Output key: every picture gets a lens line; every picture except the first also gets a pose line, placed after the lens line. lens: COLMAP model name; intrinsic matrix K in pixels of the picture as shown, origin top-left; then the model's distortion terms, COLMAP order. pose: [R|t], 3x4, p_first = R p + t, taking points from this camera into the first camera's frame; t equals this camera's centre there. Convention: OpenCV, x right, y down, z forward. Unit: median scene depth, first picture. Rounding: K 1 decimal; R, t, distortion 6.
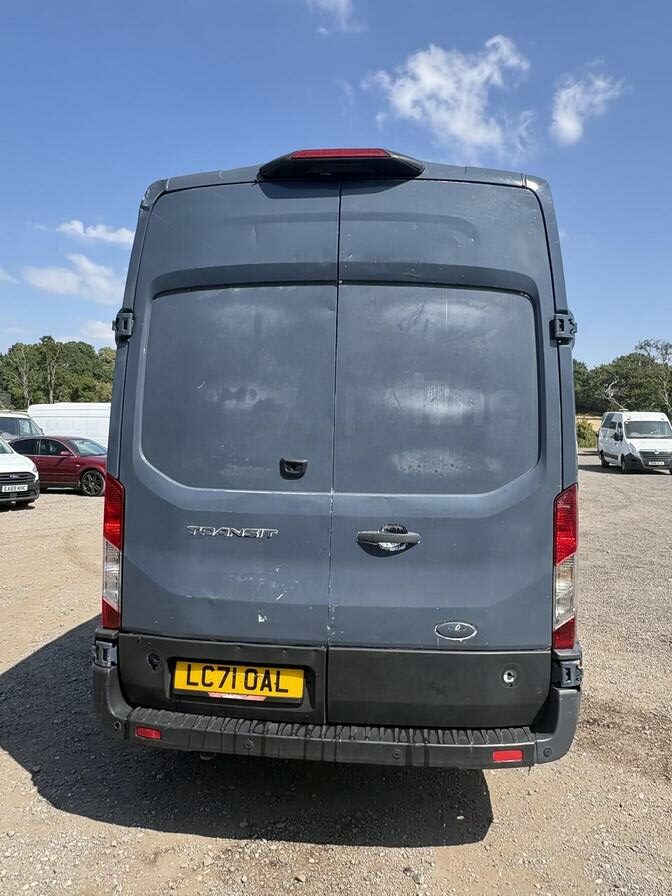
lens RADIAL K [[691.4, 0, 366.1], [0, 691.4, 428.7], [0, 0, 1]] dist [-0.005673, 0.003070]
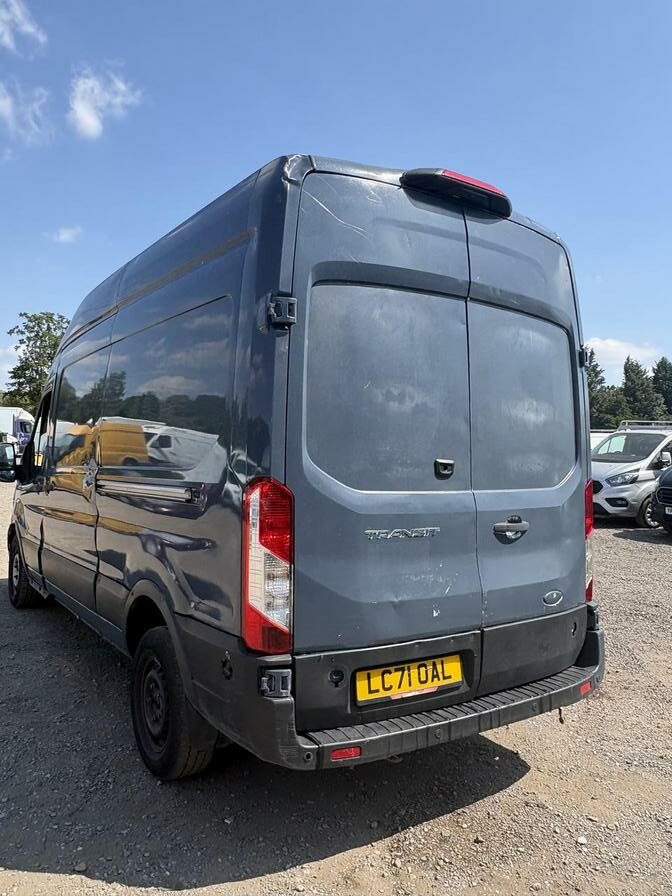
lens RADIAL K [[691.4, 0, 344.7], [0, 691.4, 442.1], [0, 0, 1]] dist [-0.005673, 0.003070]
pose [[0.769880, 0.008853, 0.638127, -0.902764], [-0.019312, 0.999769, 0.009430, 0.008626], [-0.637896, -0.019584, 0.769873, 0.279689]]
